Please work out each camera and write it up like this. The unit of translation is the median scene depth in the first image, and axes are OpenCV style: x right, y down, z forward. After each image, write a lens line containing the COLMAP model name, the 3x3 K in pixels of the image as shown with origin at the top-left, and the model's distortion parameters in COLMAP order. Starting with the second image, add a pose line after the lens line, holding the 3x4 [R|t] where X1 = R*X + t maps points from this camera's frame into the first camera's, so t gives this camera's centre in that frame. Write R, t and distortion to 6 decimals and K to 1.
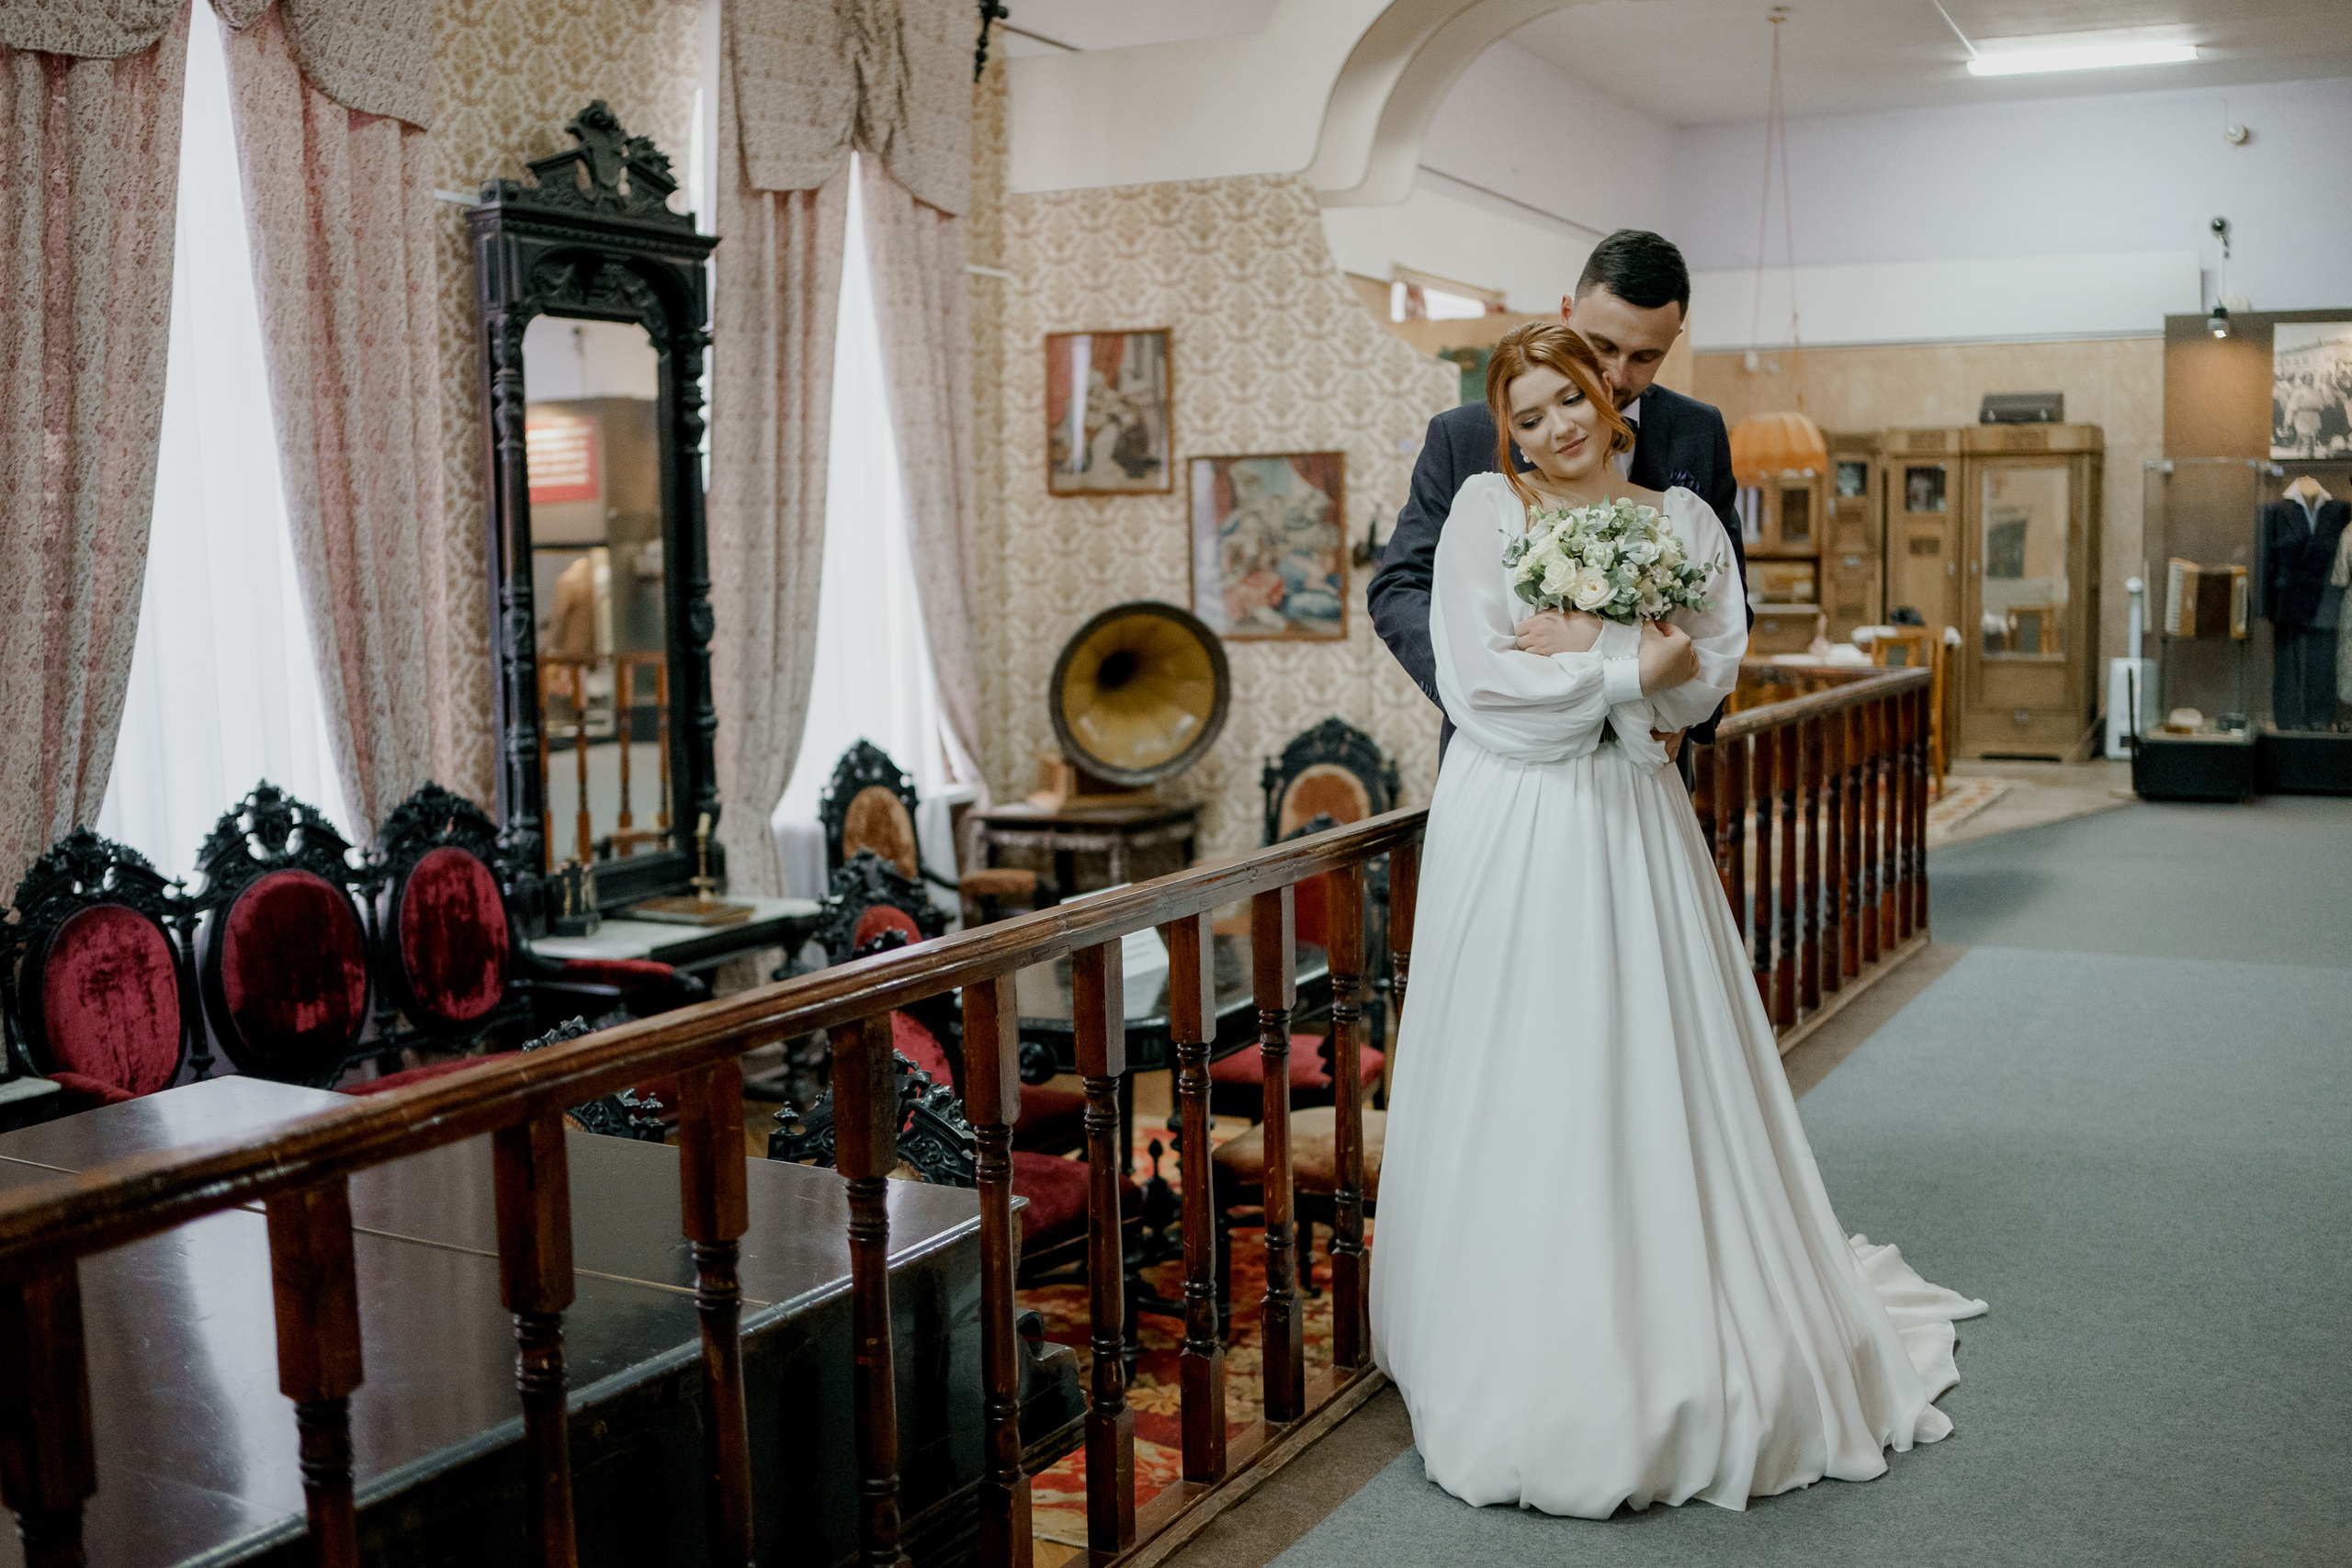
lens RADIAL K [[2412.3, 0, 1176.0], [0, 2412.3, 784.0], [0, 0, 1]] dist [-0.093423, 0.030351]
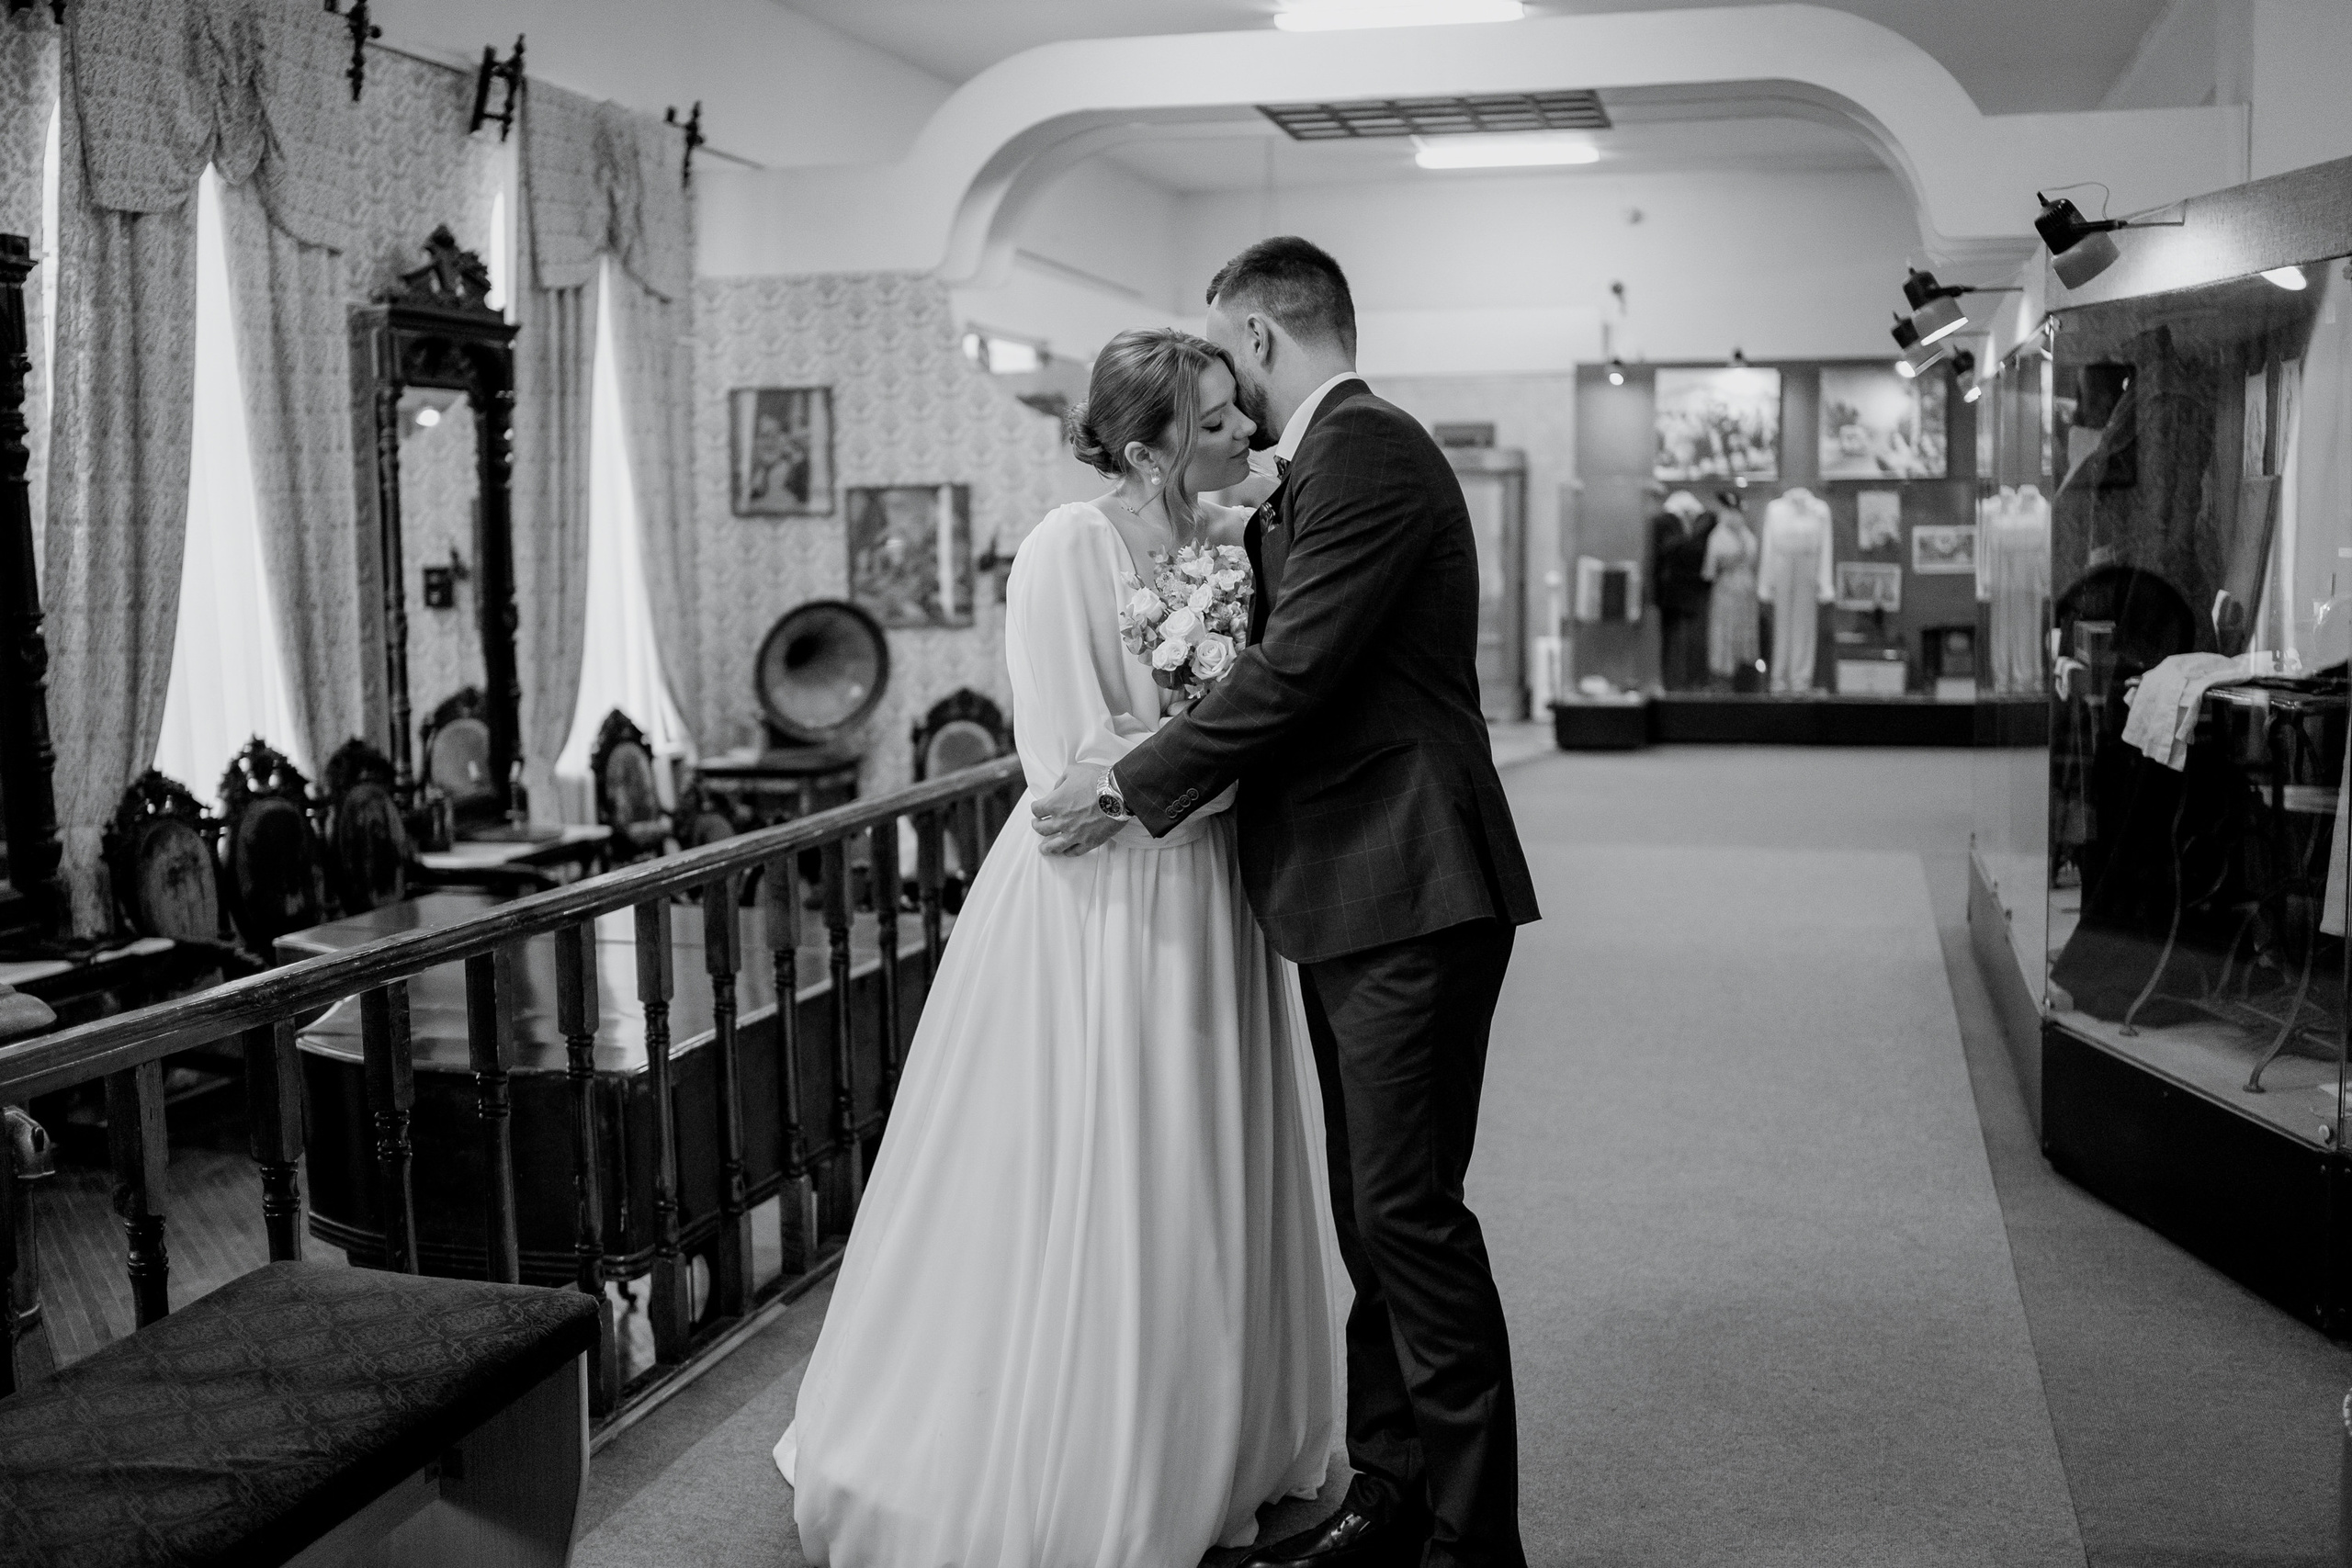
lens RADIAL K [[2390.5, 0, 1111.2], [0, 2390.5, 785.1], [0, 0, 1]] dist [-0.102209, 0.117673]
pose [[0.980734, -0.019455, 0.194378, -0.124687], [0.018653, 0.999808, 0.005959, 0.022007], [-0.194457, -0.002219, 0.980909, -0.326716]]
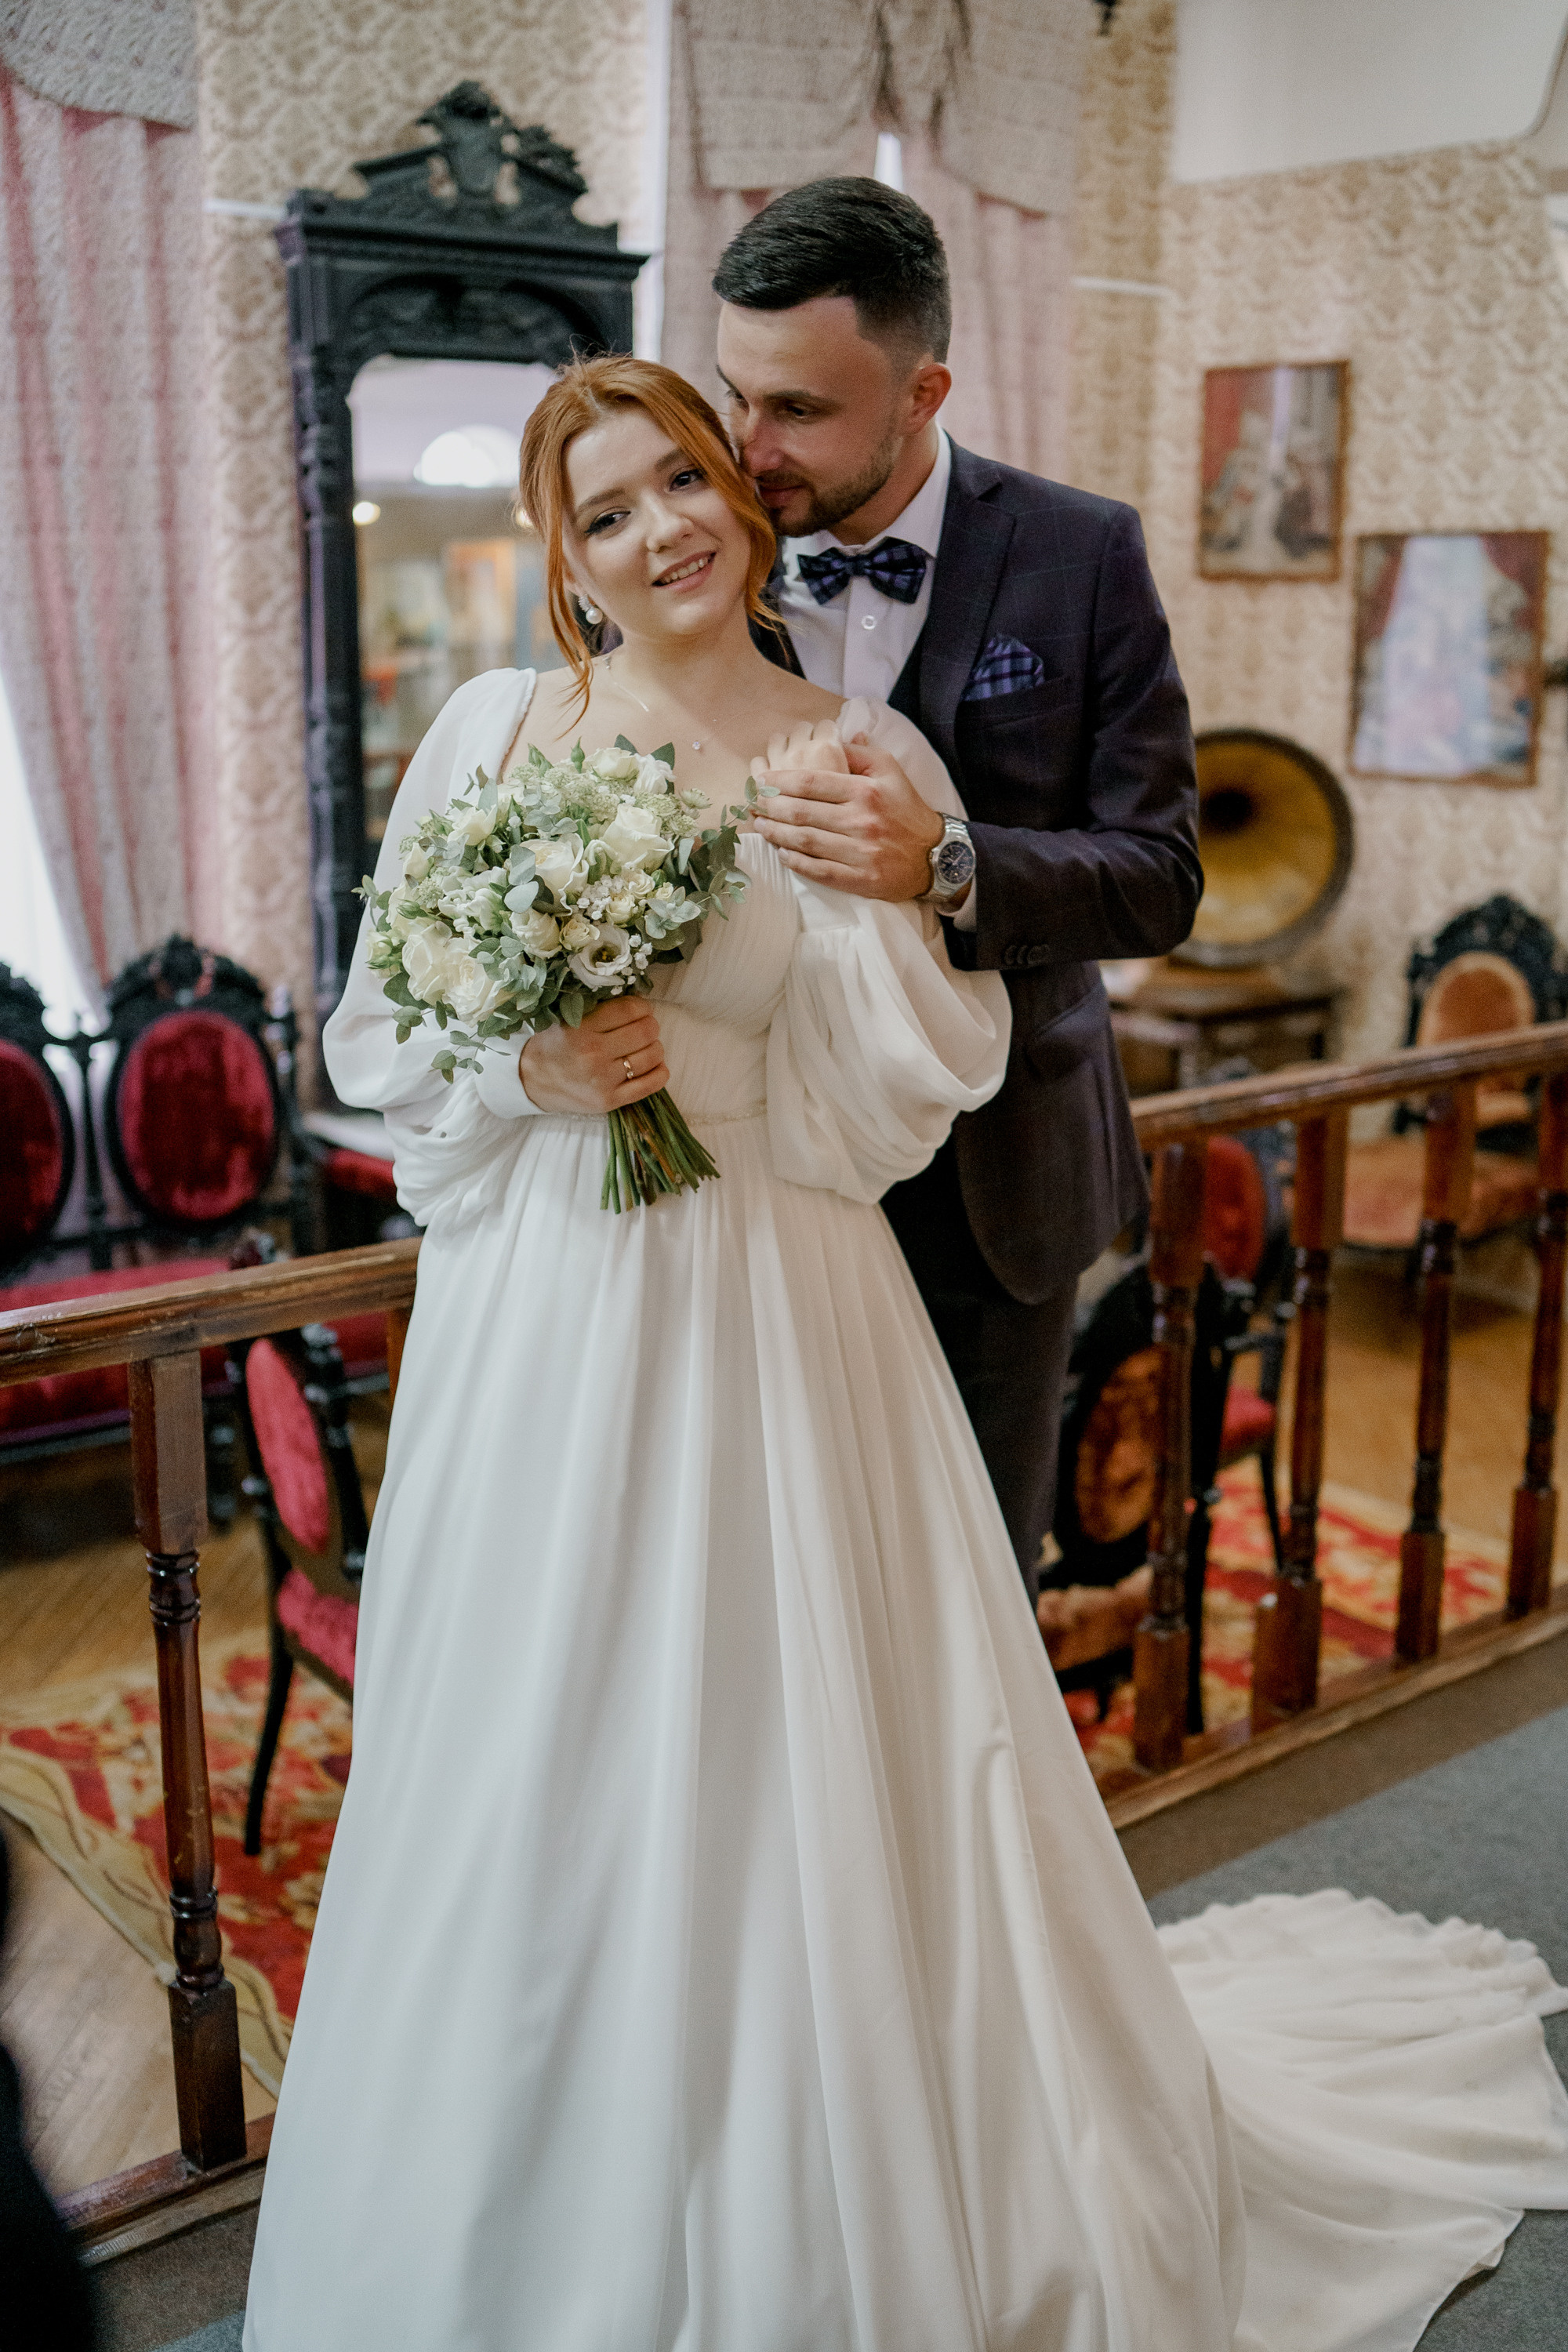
lens RADIAL K [[2486.8, 0, 786.6], [0, 2486.8, 1141.0], [0, 0, 1]] dist [-0.104421, 0.120769]
pose [[0.914918, 0.105679, -0.389560, 0.188753], [-0.056934, 0.989256, 0.134649, -0.046876], [0.399604, -0.101013, 0.911105, 0.233864]]
